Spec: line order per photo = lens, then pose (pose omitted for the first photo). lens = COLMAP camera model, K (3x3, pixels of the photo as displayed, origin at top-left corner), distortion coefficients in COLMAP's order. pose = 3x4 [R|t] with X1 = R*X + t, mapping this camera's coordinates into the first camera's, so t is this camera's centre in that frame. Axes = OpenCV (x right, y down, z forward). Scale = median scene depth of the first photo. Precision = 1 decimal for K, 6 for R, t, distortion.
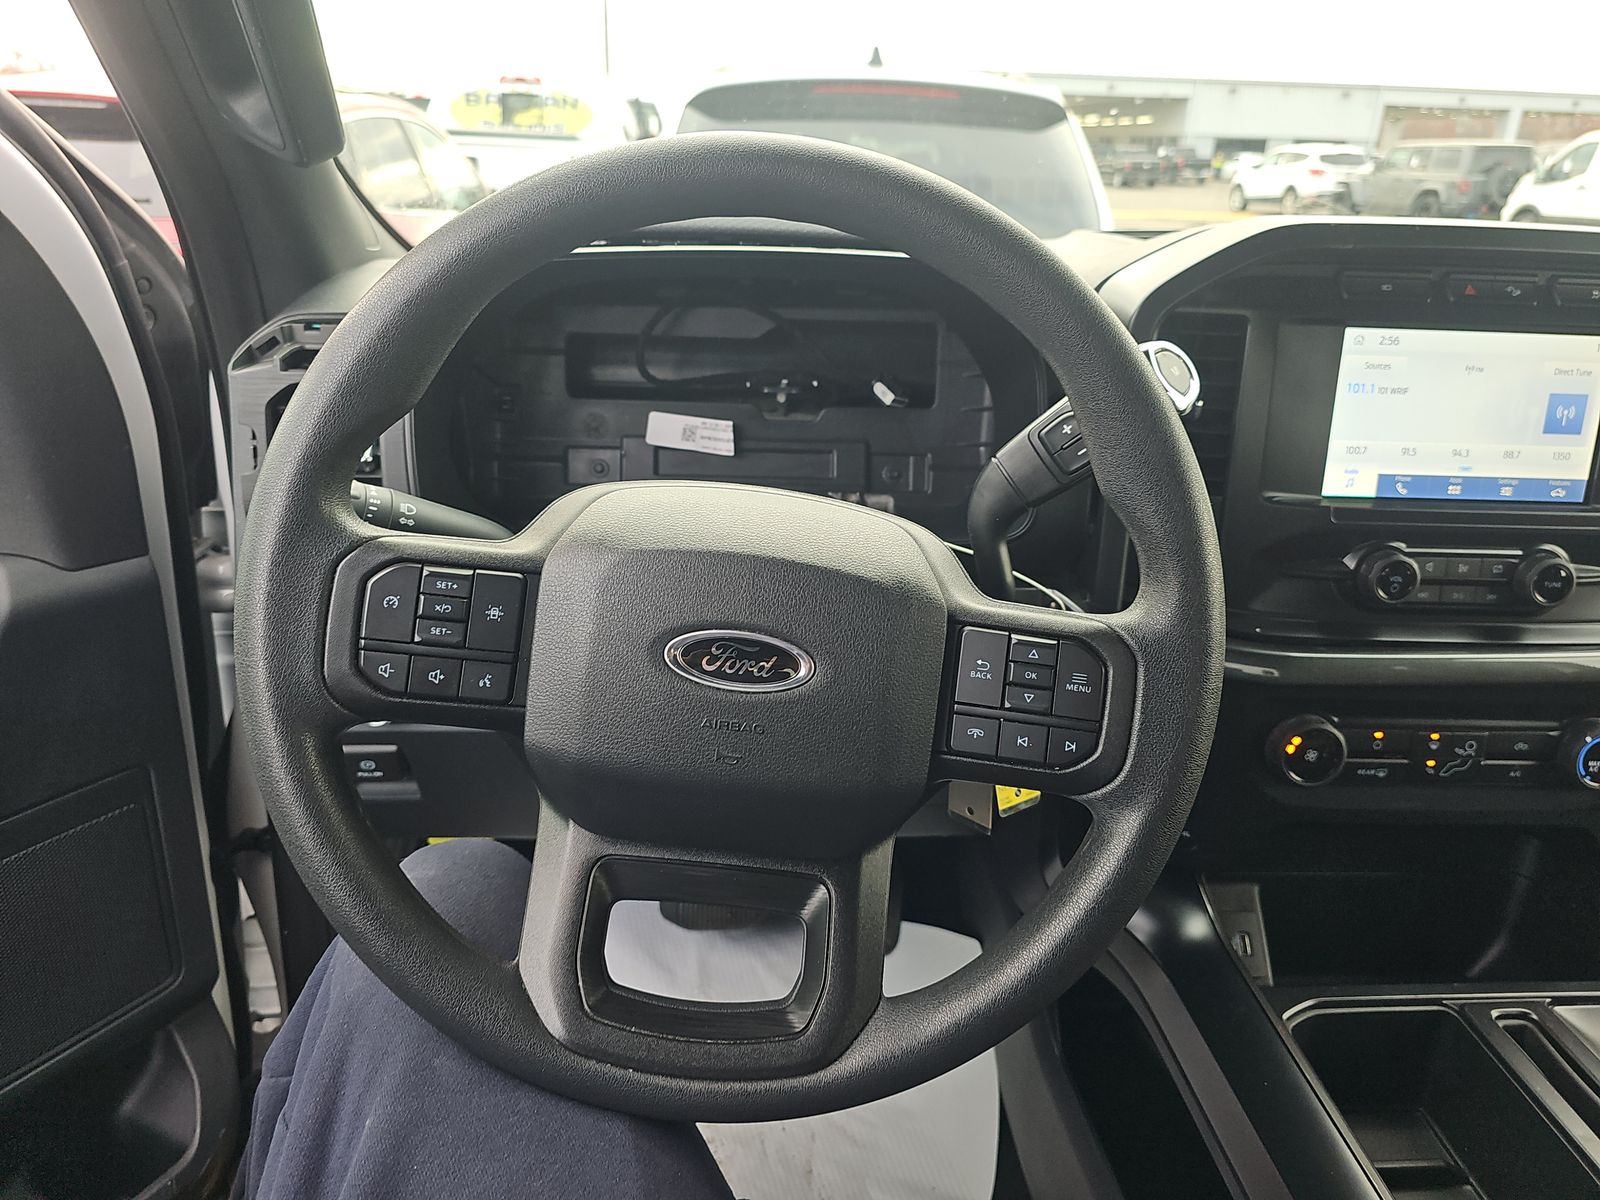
lens RADIAL K [[1066.4, 0, 793.9], [0, 1066.4, 594.1], [0, 0, 1]] dist [0.052469, -0.046011]
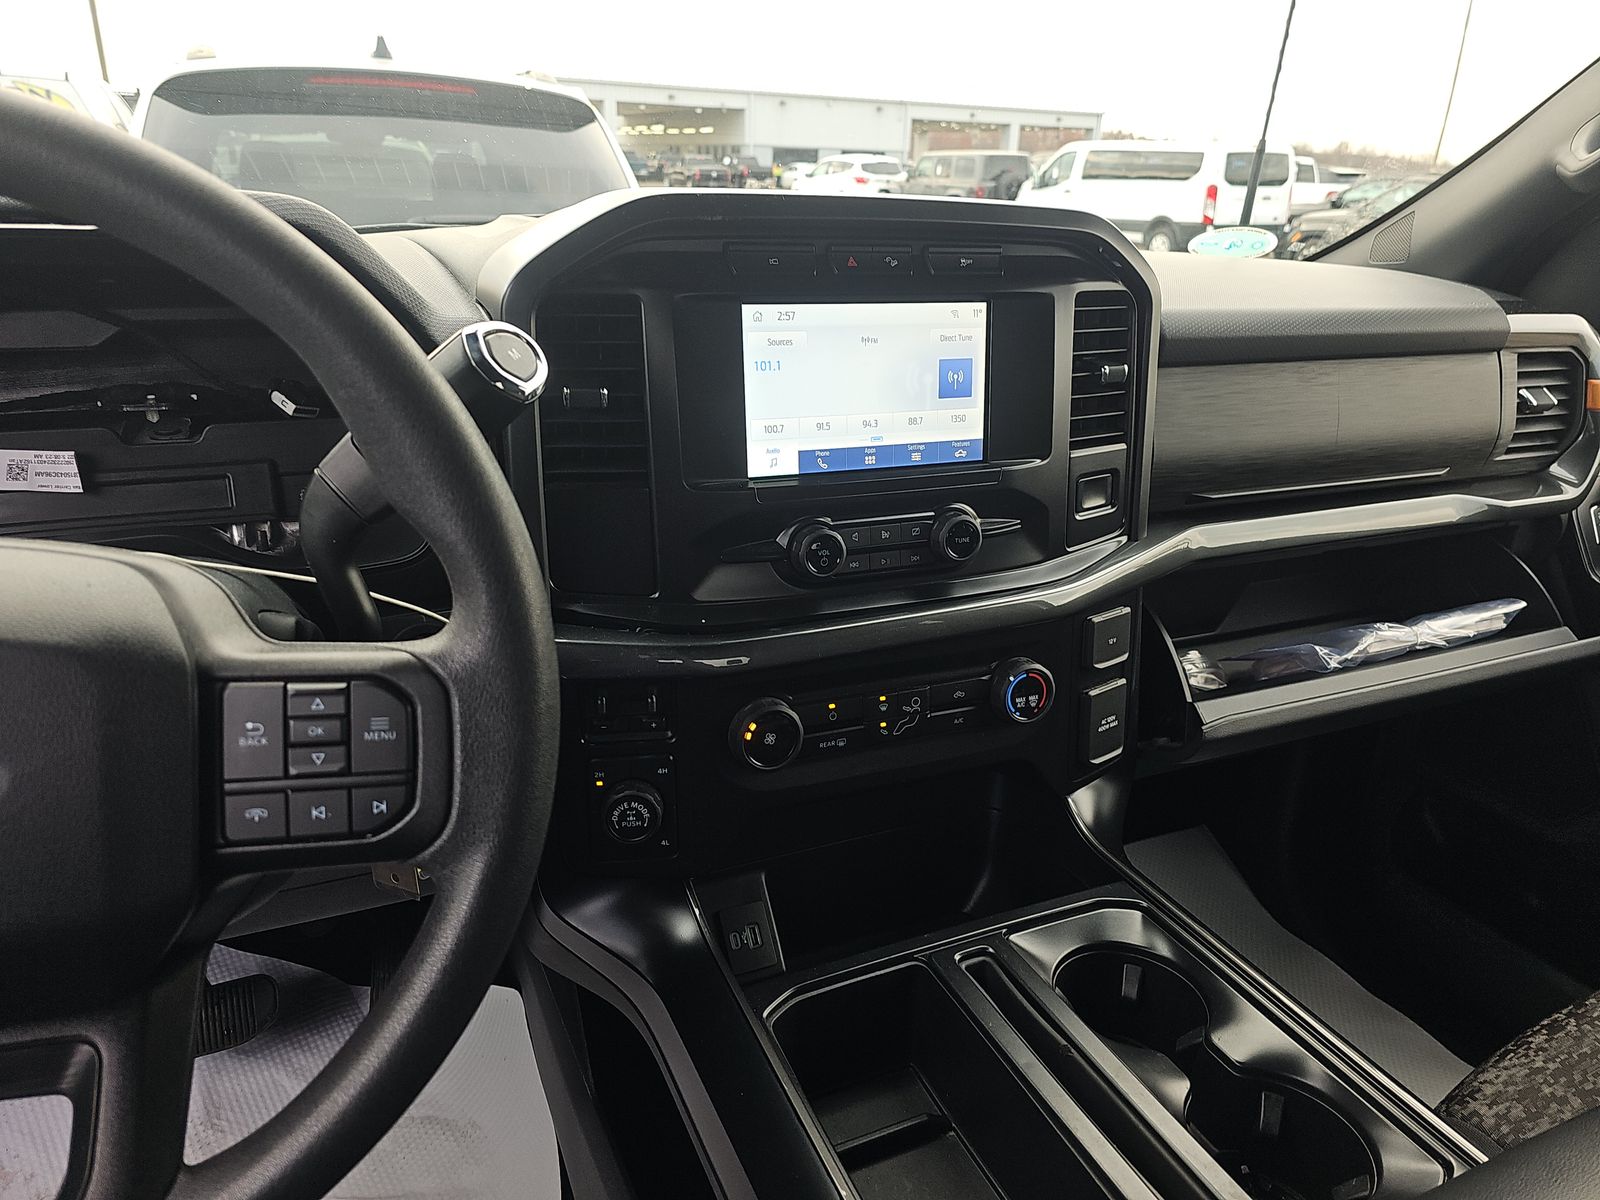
lens RADIAL K [[1066.4, 0, 795.6], [0, 1066.4, 604.6], [0, 0, 1]] dist [0.052469, -0.046011]
pose [[0.934993, -0.134856, 0.328028, 0.166210], [0.134060, 0.990654, 0.025151, 0.004904], [-0.328354, 0.020460, 0.944333, 0.056583]]
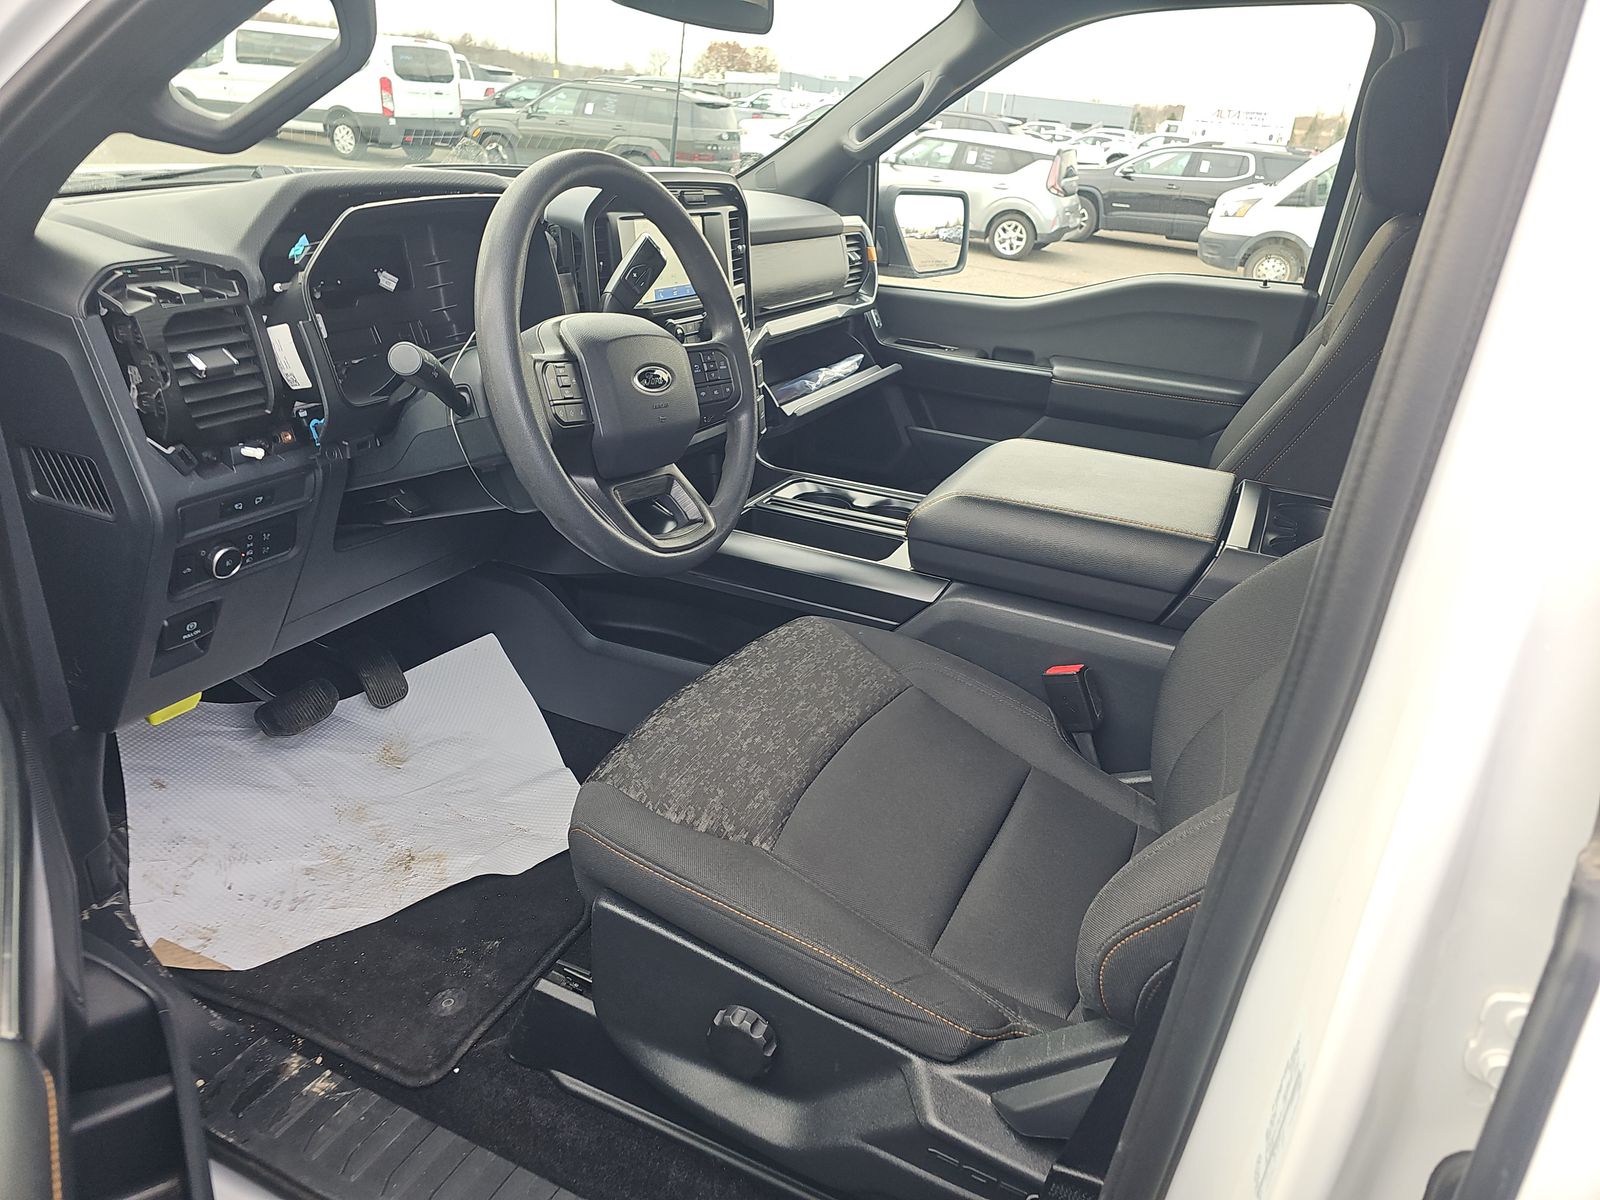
lens RADIAL K [[1066.4, 0, 800.2], [0, 1066.4, 590.6], [0, 0, 1]] dist [0.052469, -0.046011]
pose [[0.478709, -0.349651, 0.805346, -1.058724], [0.270772, 0.931361, 0.243412, 0.004299], [-0.835177, 0.101542, 0.540527, -0.285278]]
